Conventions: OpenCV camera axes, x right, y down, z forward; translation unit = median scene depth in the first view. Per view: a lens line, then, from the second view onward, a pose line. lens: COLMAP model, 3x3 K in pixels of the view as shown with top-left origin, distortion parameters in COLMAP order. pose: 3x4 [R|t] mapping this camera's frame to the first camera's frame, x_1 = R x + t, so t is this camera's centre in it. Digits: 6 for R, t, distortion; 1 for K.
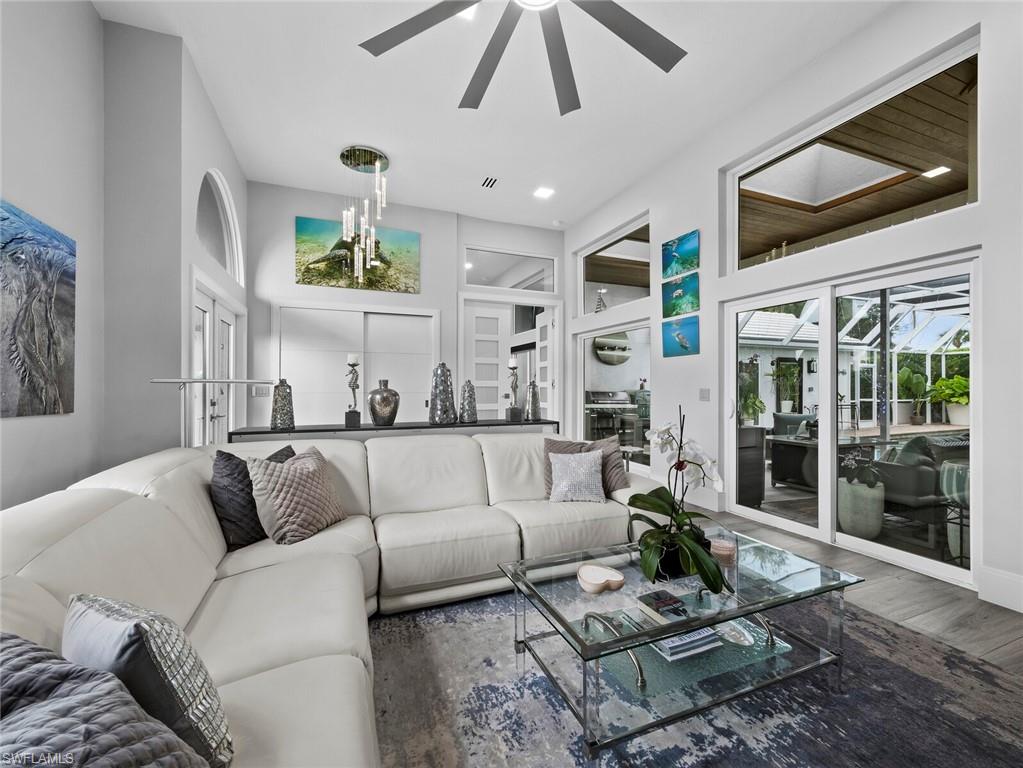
lens RADIAL K [[429.4, 0, 512.9], [0, 429.4, 386.5], [0, 0, 1]] dist [-0.000922, -0.000289]
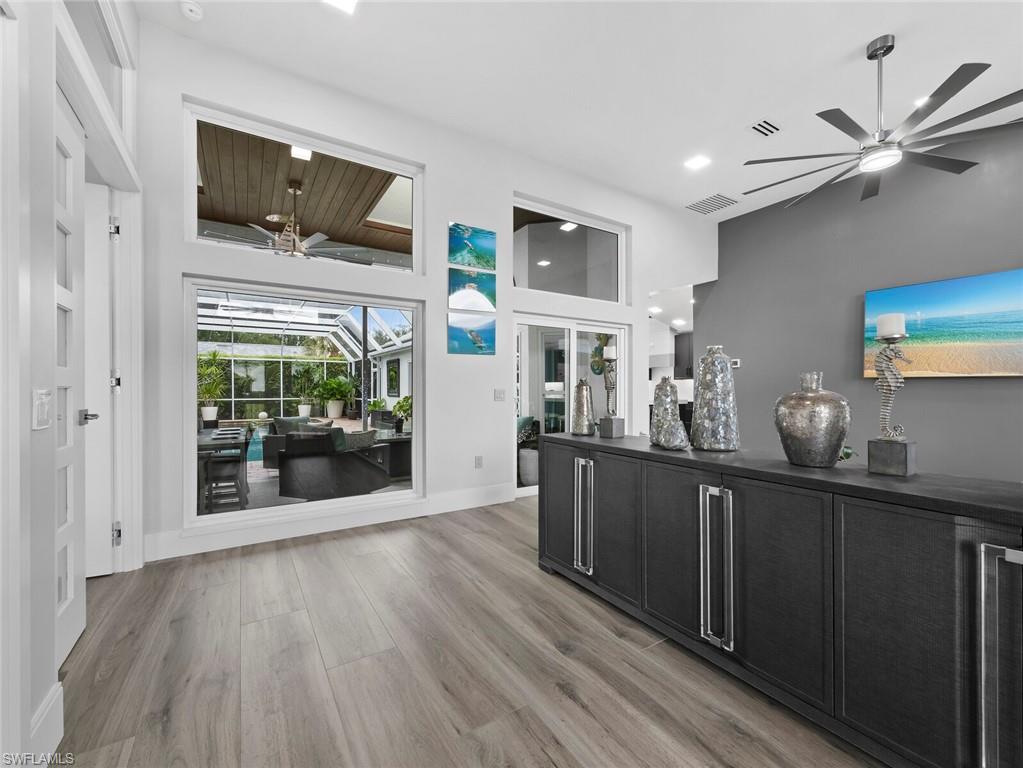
lens RADIAL K [[429.4, 0, 512.9], [0, 429.4, 386.5], [0, 0, 1]] dist [-0.000922, -0.000289]
pose [[-0.175608, 0.006728, 0.984437, -0.566379], [-0.002307, 0.999971, -0.007246, 0.005003], [-0.984457, -0.003544, -0.175587, 1.120403]]
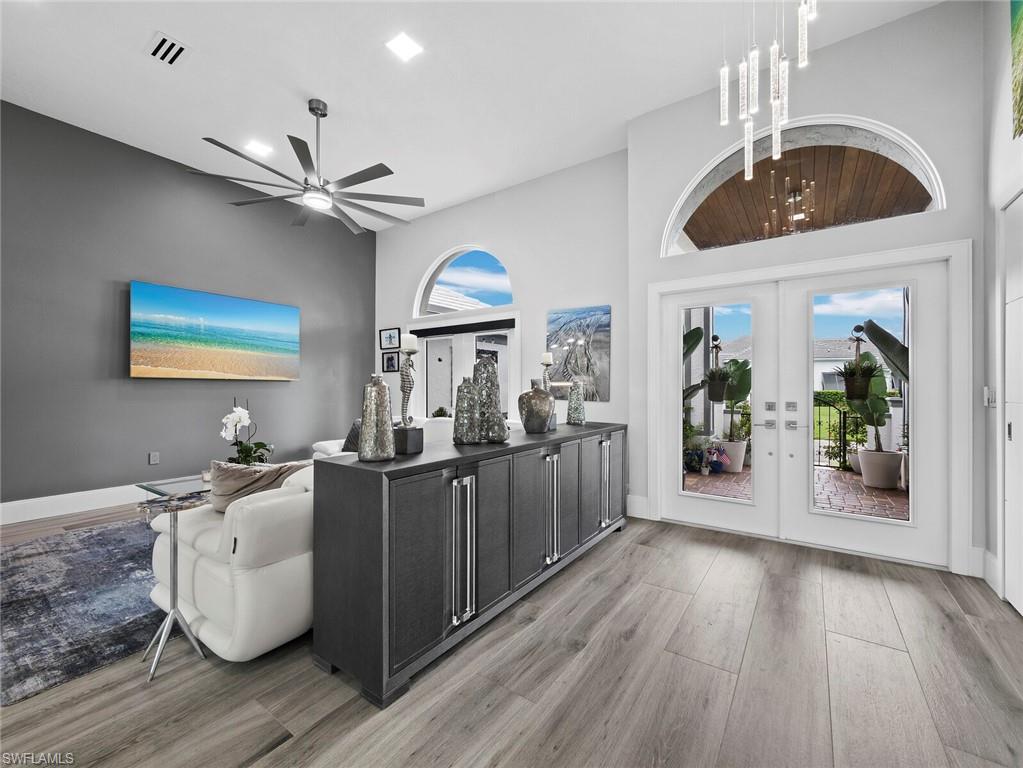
lens RADIAL K [[429.4, 0, 512.9], [0, 429.4, 386.5], [0, 0, 1]] dist [-0.000922, -0.000289]
pose [[-0.836019, -0.000337, -0.548700, 0.164952], [0.002409, 0.999988, -0.004285, 0.002544], [0.548695, -0.004904, -0.836008, 1.329090]]
